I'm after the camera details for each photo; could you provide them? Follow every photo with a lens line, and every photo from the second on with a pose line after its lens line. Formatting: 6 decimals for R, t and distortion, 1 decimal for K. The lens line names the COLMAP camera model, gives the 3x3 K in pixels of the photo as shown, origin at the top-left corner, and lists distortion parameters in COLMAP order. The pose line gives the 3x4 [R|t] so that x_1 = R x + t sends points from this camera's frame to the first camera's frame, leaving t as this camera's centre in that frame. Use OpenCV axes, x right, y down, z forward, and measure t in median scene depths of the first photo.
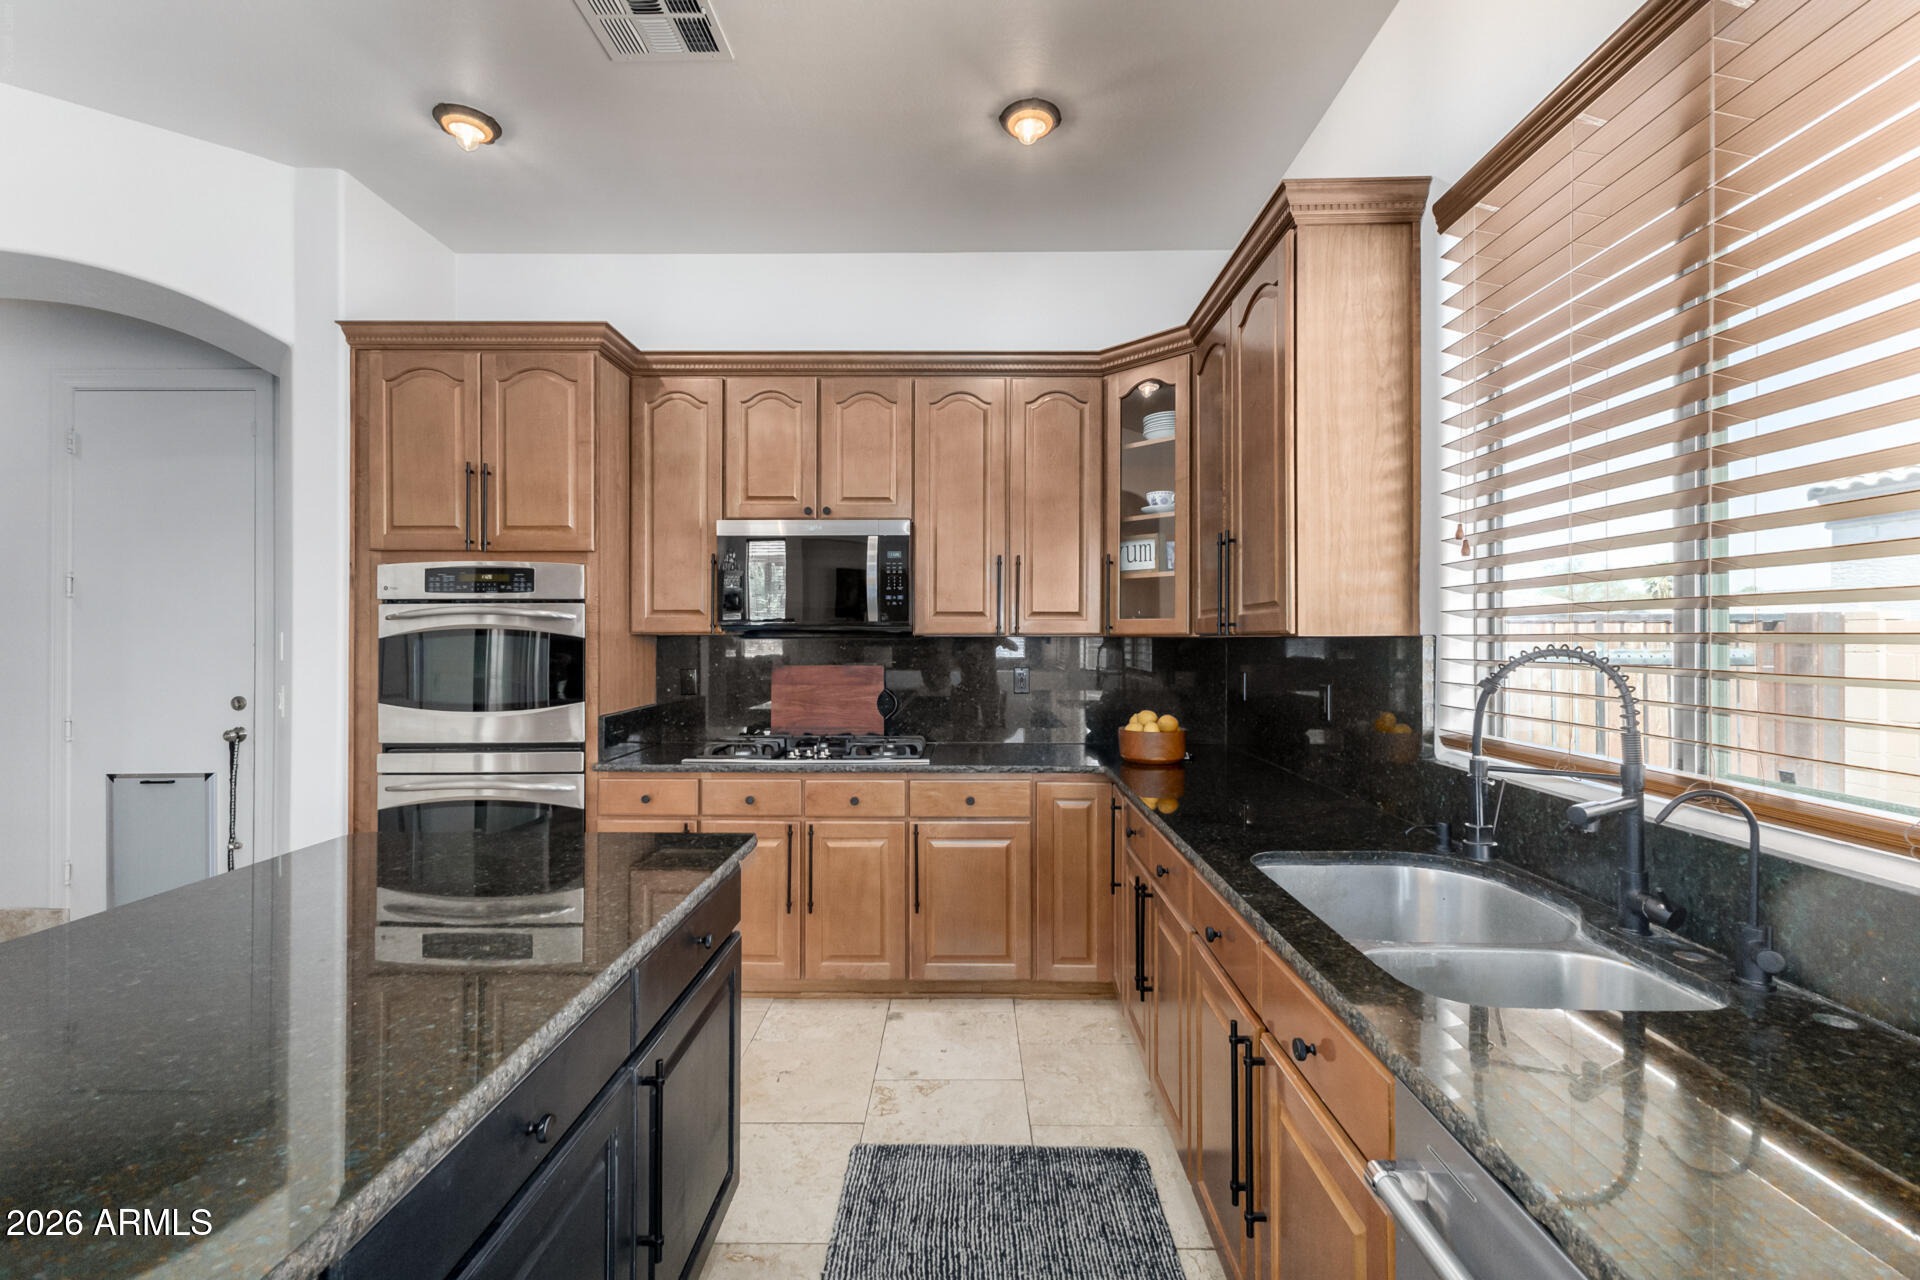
lens RADIAL K [[842.6, 0, 956.9], [0, 842.6, 637.7], [0, 0, 1]] dist [0.008572, -0.000379]
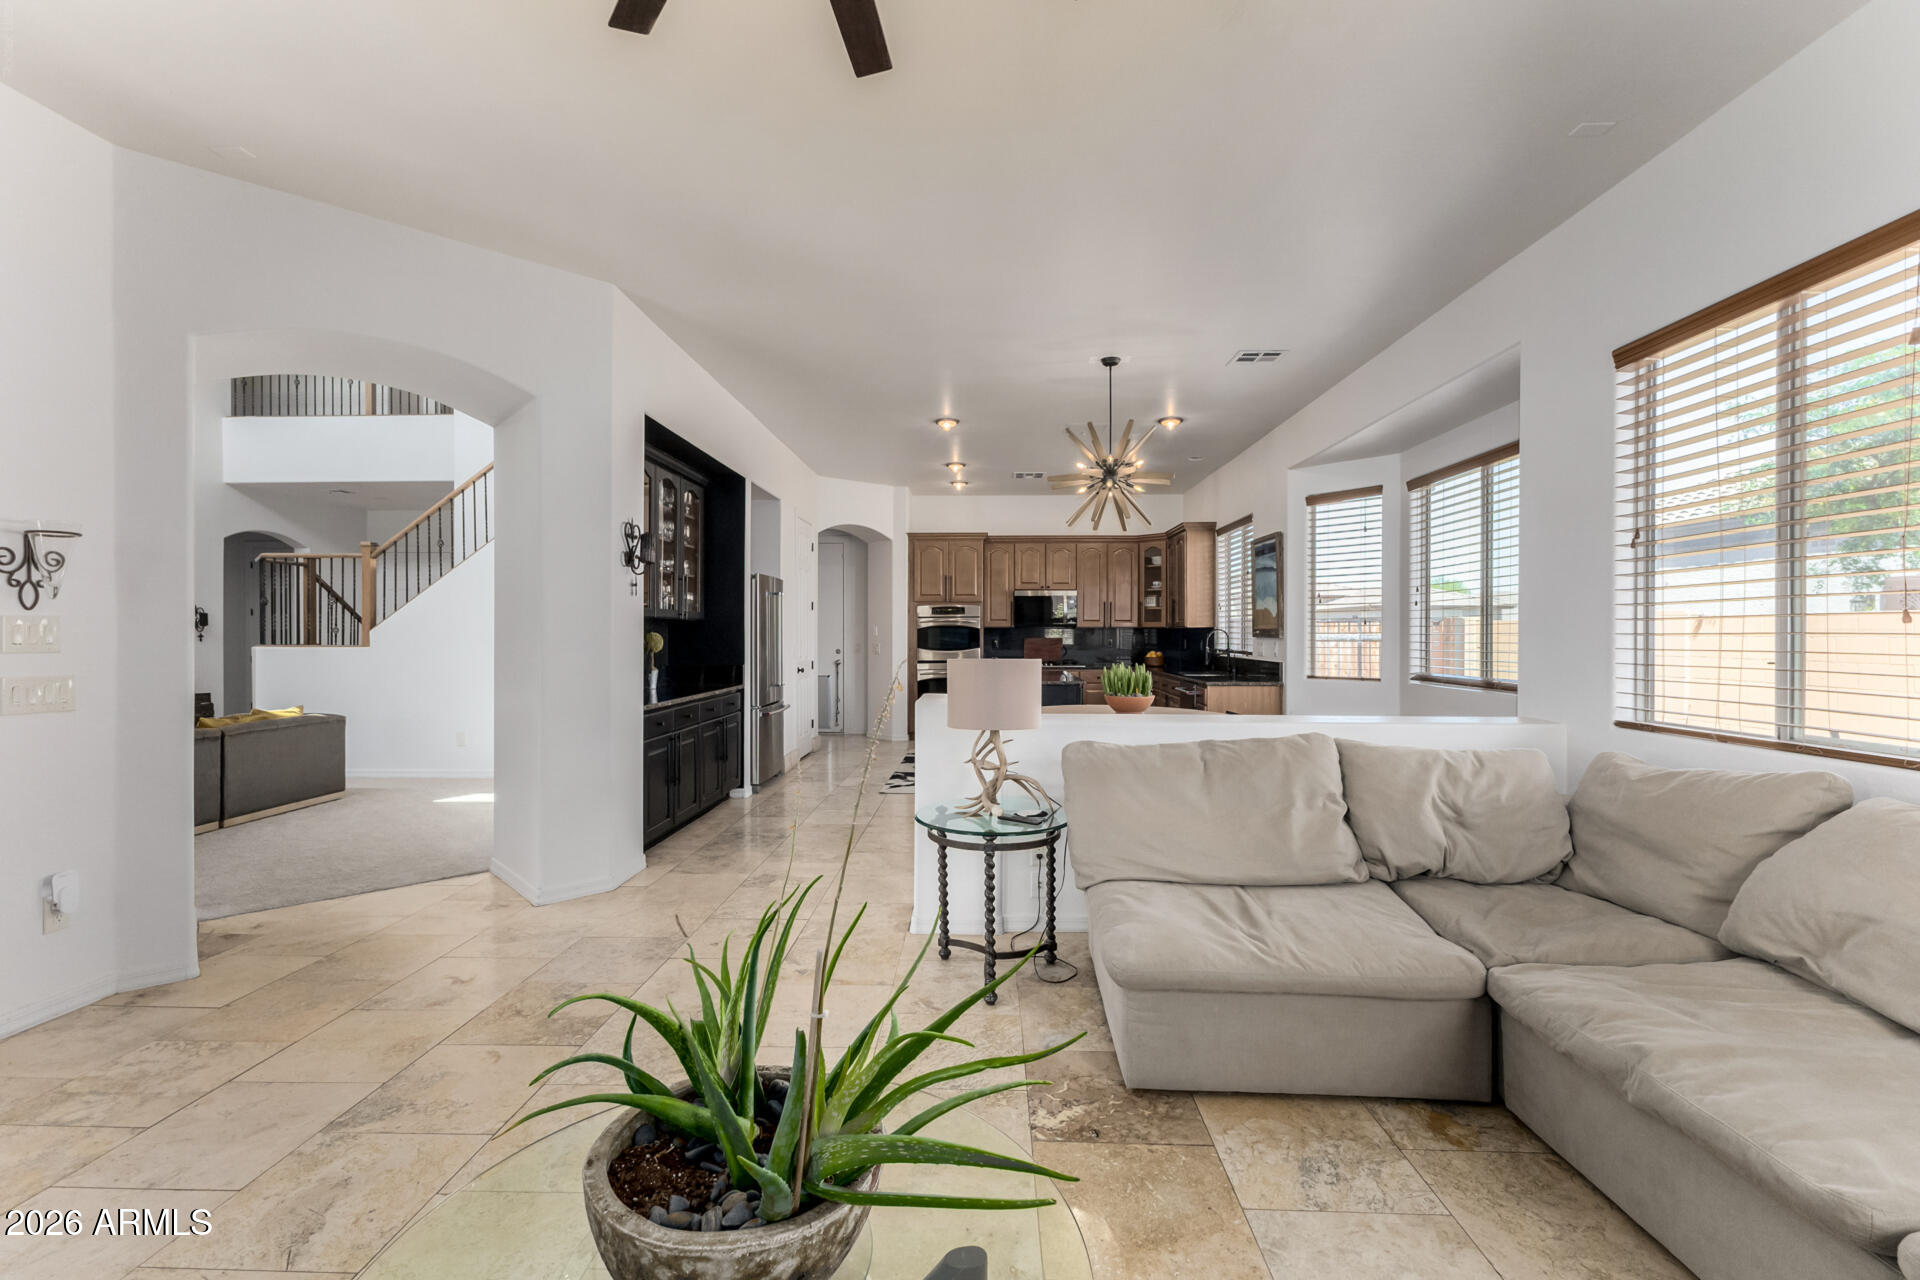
lens RADIAL K [[842.6, 0, 956.9], [0, 842.6, 637.7], [0, 0, 1]] dist [0.008572, -0.000379]
pose [[0.999858, 0.001652, -0.016786, -0.474395], [-0.001620, 0.999997, 0.001906, 0.029447], [0.016789, -0.001879, 0.999857, -2.260064]]
